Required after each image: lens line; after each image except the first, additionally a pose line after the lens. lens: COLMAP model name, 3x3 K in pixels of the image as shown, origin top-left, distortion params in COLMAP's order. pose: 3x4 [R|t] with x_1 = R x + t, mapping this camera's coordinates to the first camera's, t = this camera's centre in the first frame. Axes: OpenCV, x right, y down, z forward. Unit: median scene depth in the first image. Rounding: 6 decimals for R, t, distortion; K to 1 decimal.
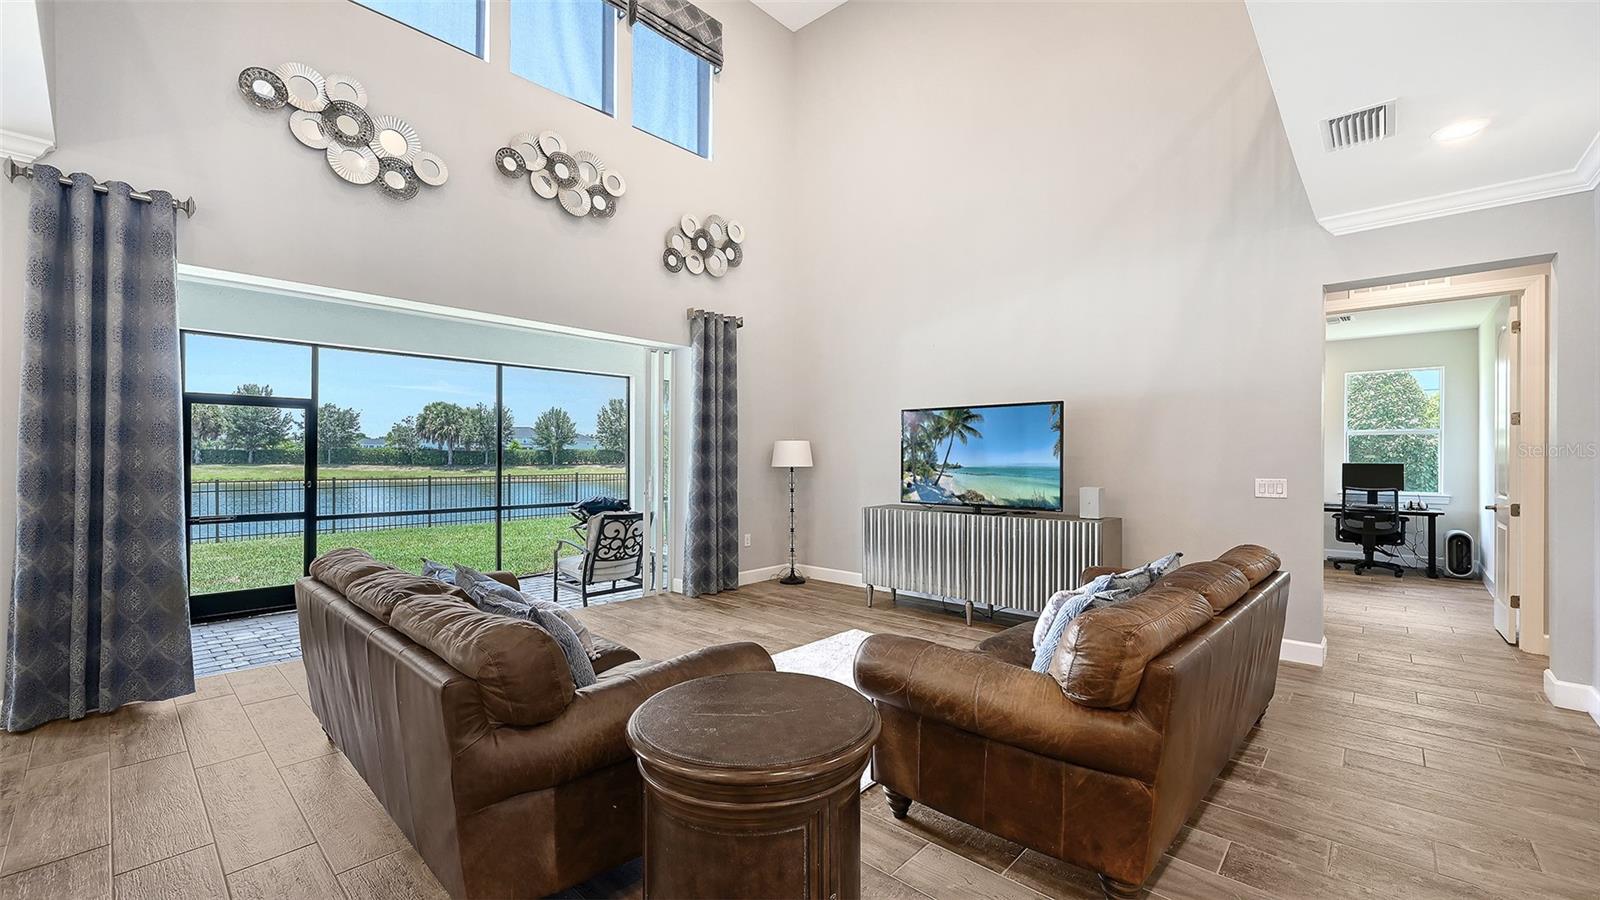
lens RADIAL K [[648.3, 0, 832.1], [0, 648.3, 448.0], [0, 0, 1]] dist [0.004124, 0.000848]
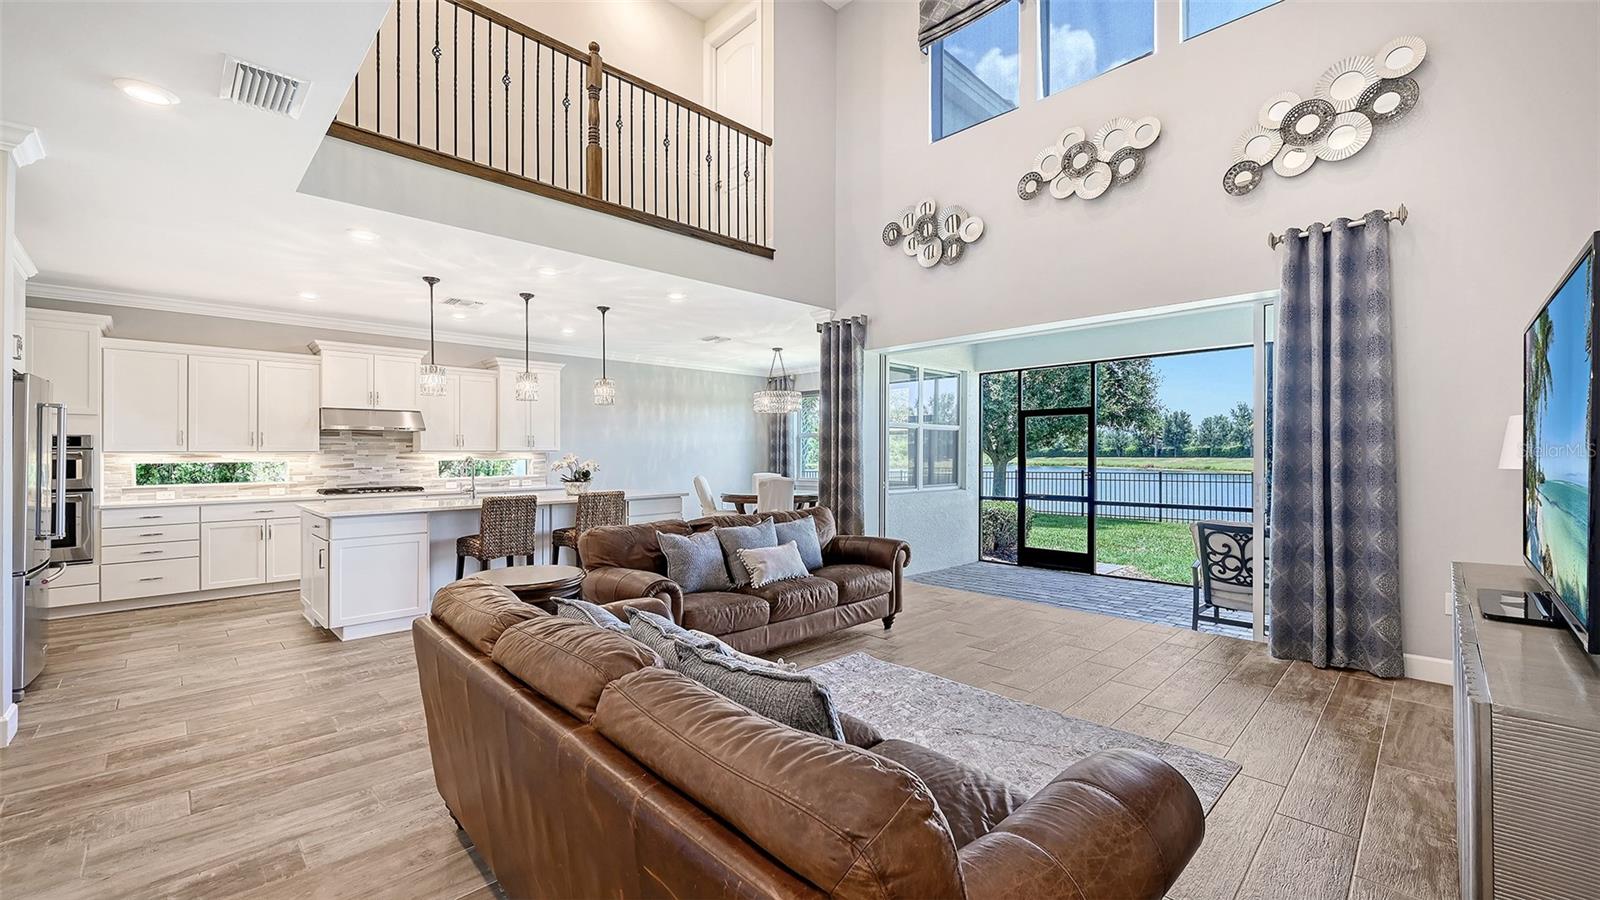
lens RADIAL K [[648.3, 0, 789.8], [0, 648.3, 458.2], [0, 0, 1]] dist [0.004124, 0.000848]
pose [[-0.080823, 0.003604, -0.996722, 0.059614], [0.020229, 0.999793, 0.001975, 0.001008], [0.996523, -0.020003, -0.080880, 0.063901]]
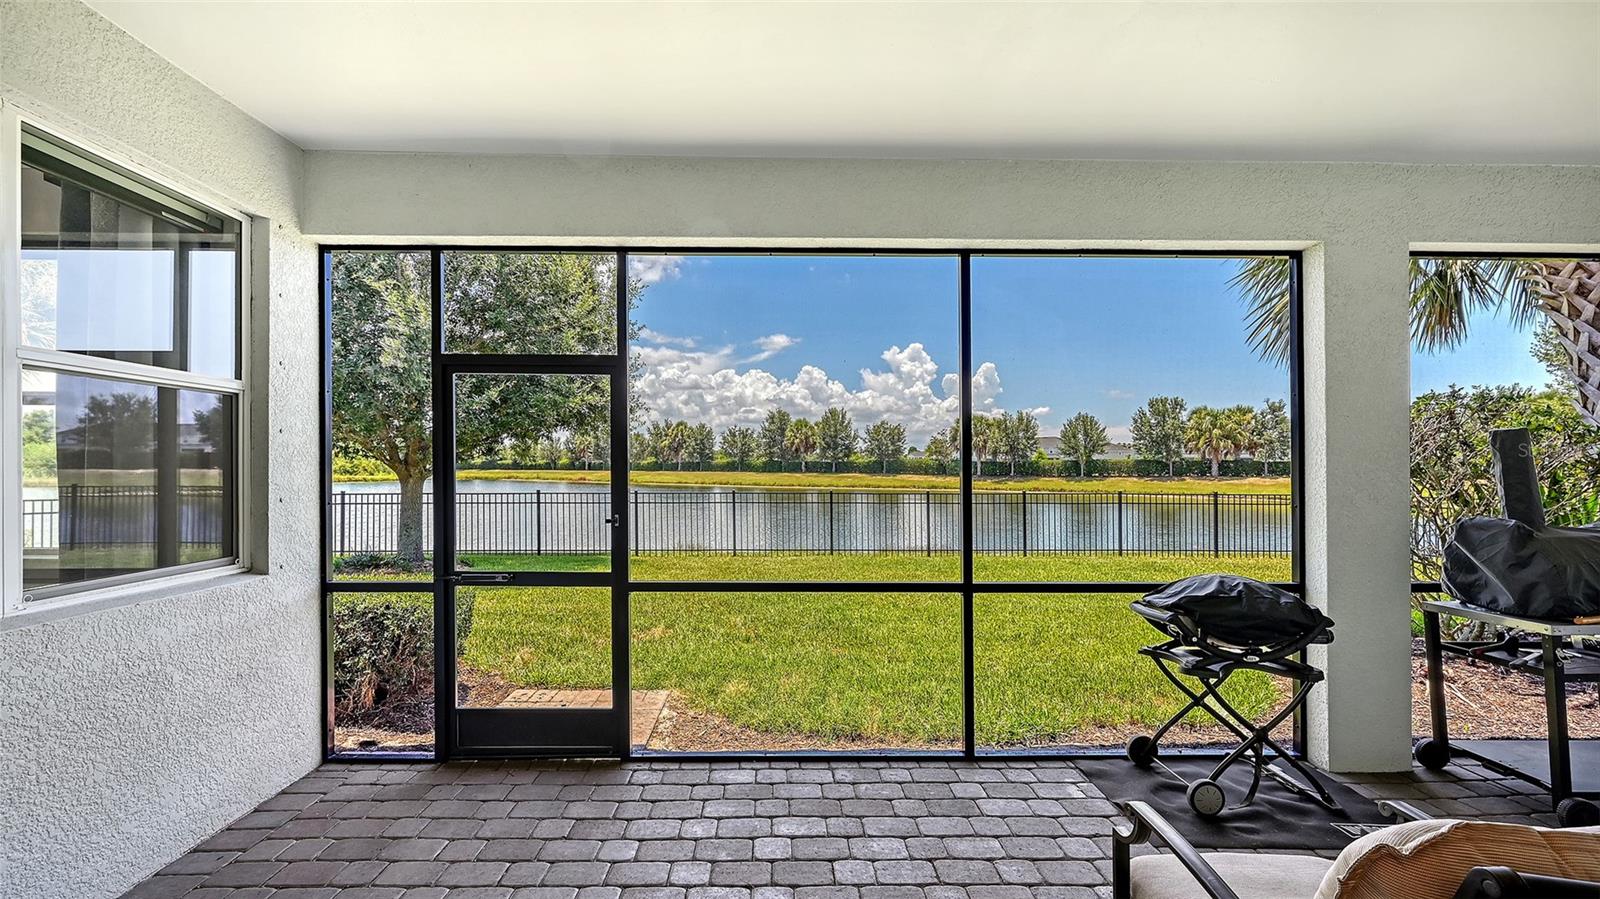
lens RADIAL K [[648.3, 0, 770.1], [0, 648.3, 488.1], [0, 0, 1]] dist [0.004124, 0.000848]
pose [[0.659197, 0.025256, -0.751546, -0.041140], [0.008867, 0.999105, 0.041354, 0.001127], [0.751918, -0.033924, 0.658383, 0.091588]]
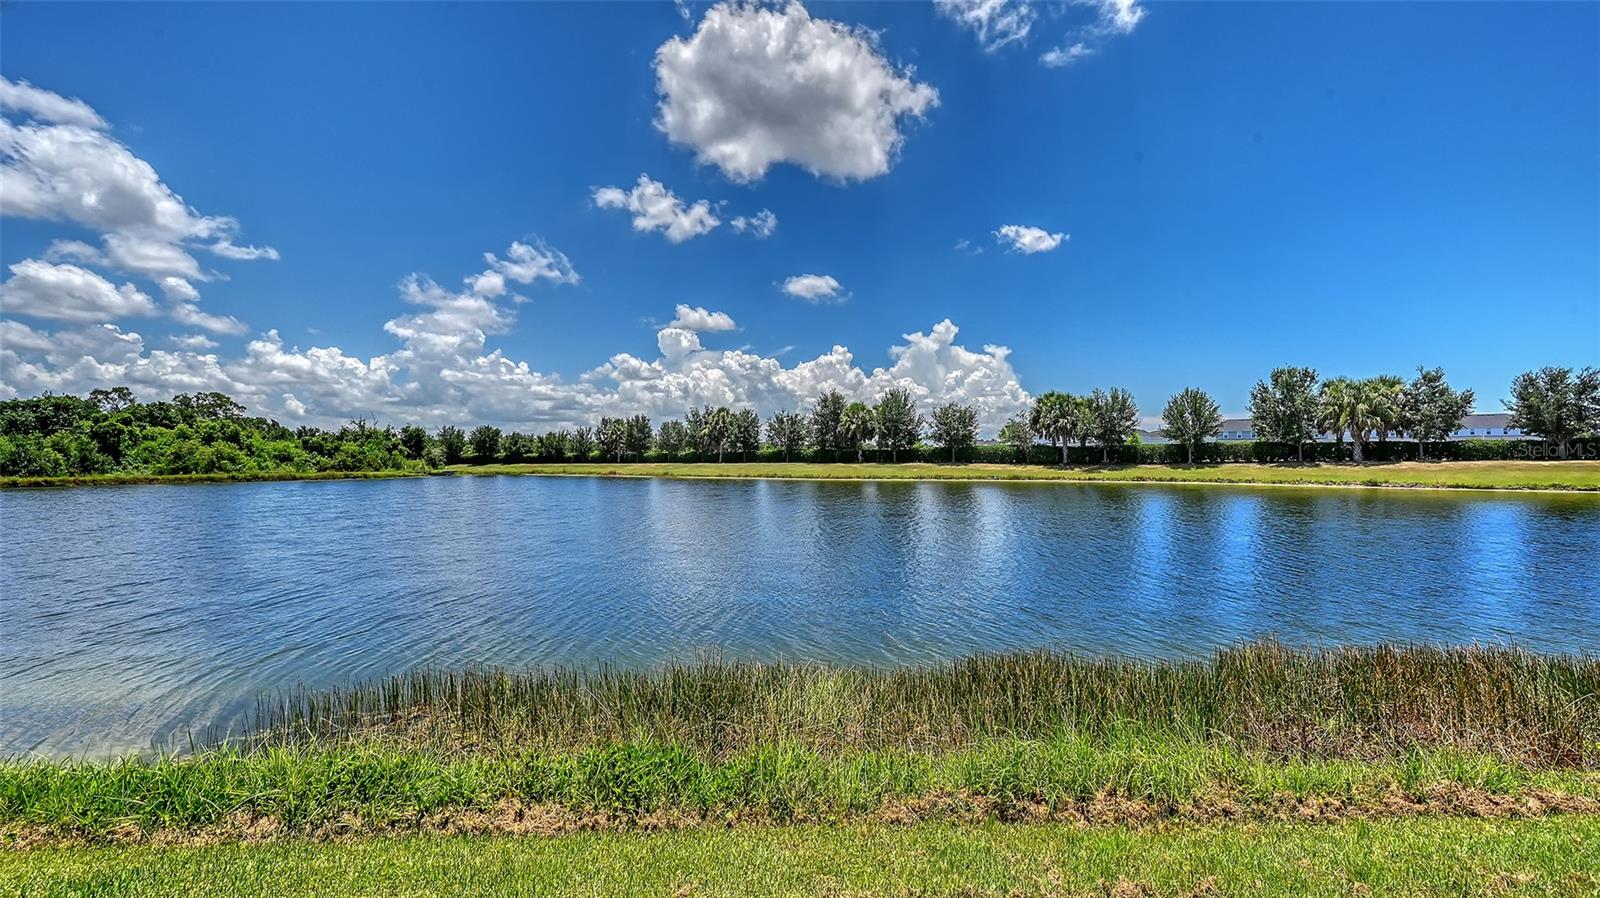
lens RADIAL K [[648.3, 0, 806.8], [0, 648.3, 444.4], [0, 0, 1]] dist [0.004124, 0.000848]
pose [[0.642178, -0.024705, -0.766158, -0.159088], [0.020444, 0.999677, -0.015099, 0.007376], [0.766283, -0.005967, 0.642475, 0.191950]]
